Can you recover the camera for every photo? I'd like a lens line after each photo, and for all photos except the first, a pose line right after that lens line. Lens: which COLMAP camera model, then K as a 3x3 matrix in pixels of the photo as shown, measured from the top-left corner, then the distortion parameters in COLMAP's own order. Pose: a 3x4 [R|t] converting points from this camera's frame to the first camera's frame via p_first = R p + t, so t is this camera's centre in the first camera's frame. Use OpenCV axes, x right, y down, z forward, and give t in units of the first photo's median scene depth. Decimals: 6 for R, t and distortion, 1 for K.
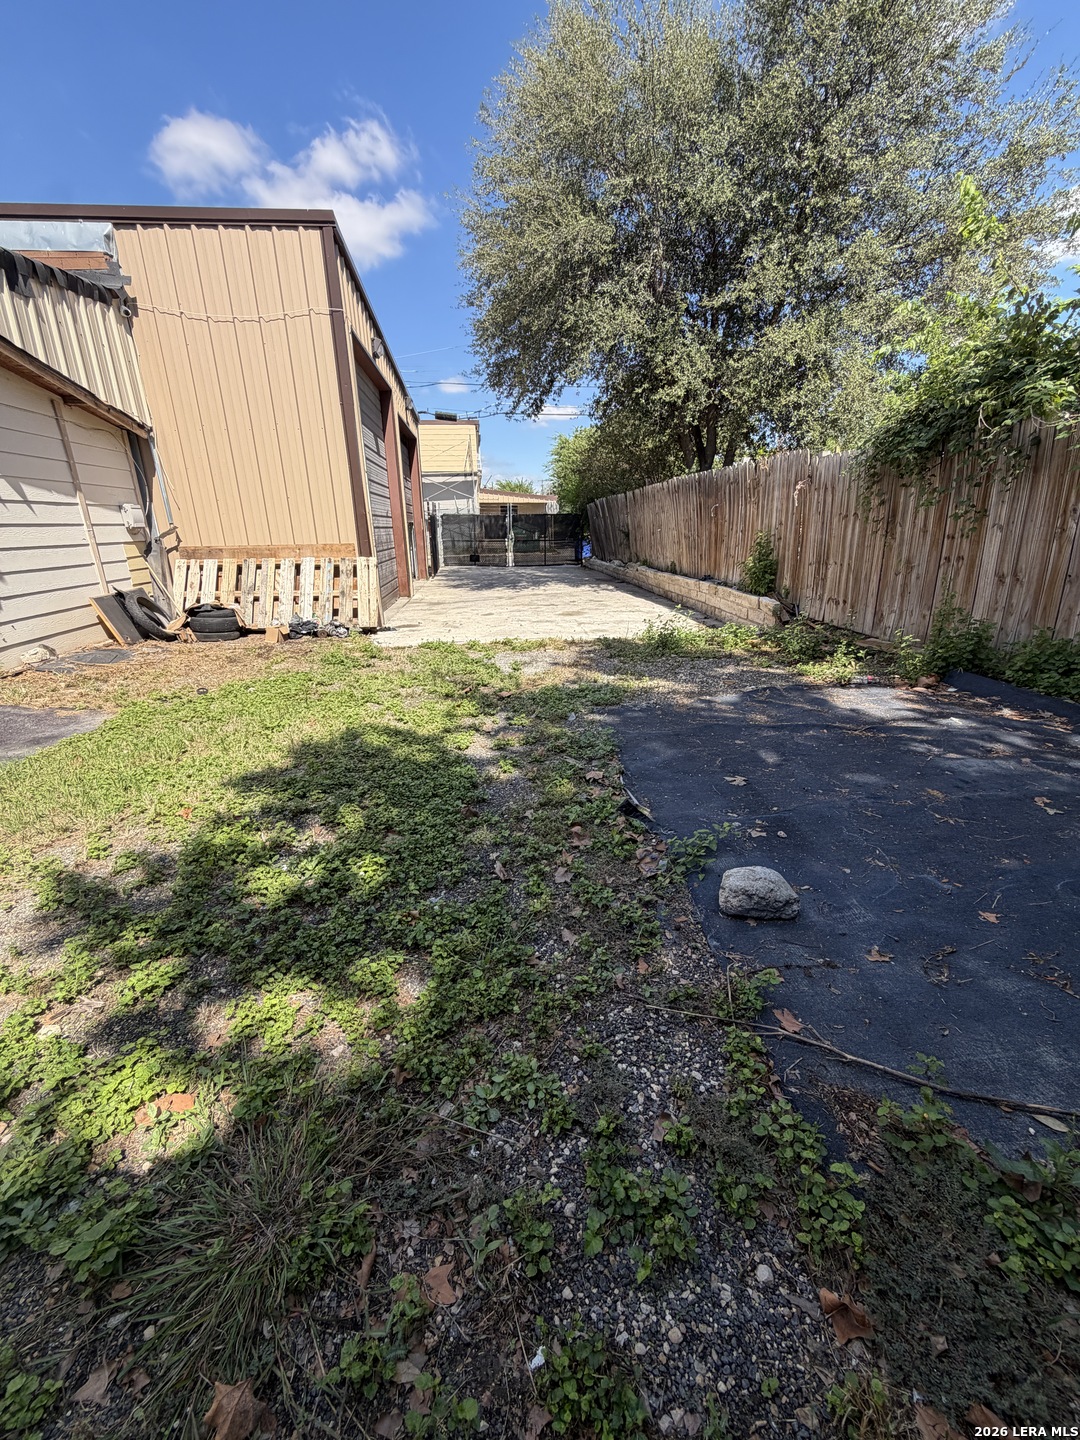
lens RADIAL K [[584.0, 0, 540.0], [0, 584.0, 720.0], [0, 0, 1]] dist [0.008245, -0.000101]
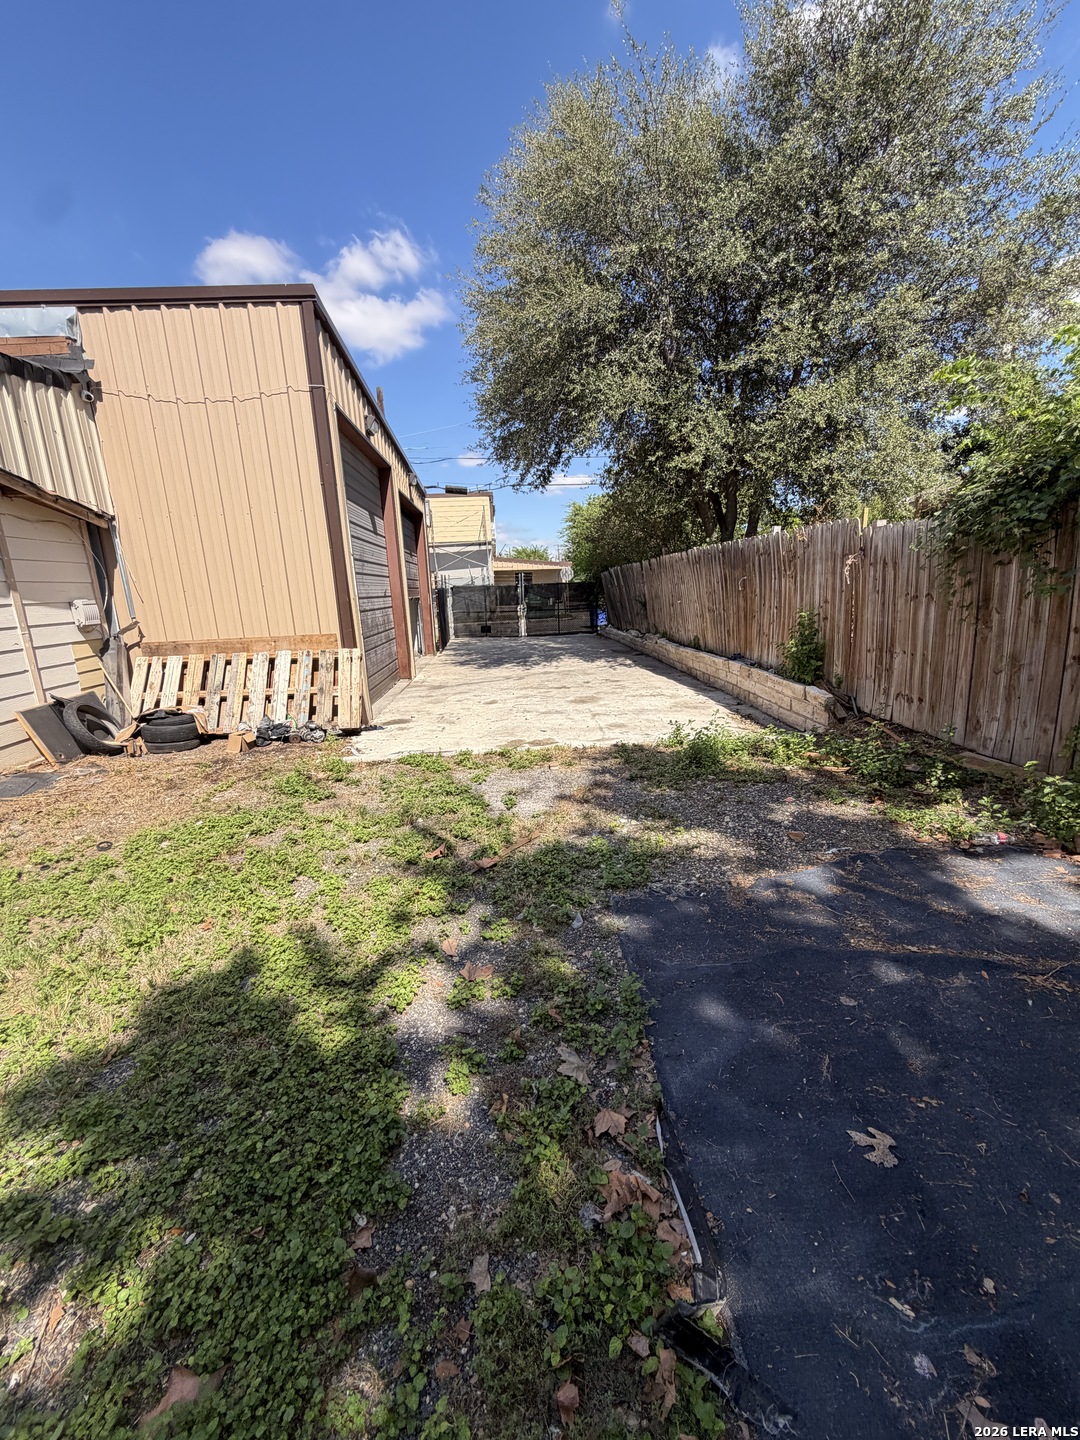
lens RADIAL K [[584.0, 0, 540.0], [0, 584.0, 720.0], [0, 0, 1]] dist [0.008245, -0.000101]
pose [[0.999260, -0.018349, -0.033815, 0.016876], [0.015007, 0.995214, -0.096558, -0.074729], [0.035424, 0.095979, 0.994753, 0.130070]]
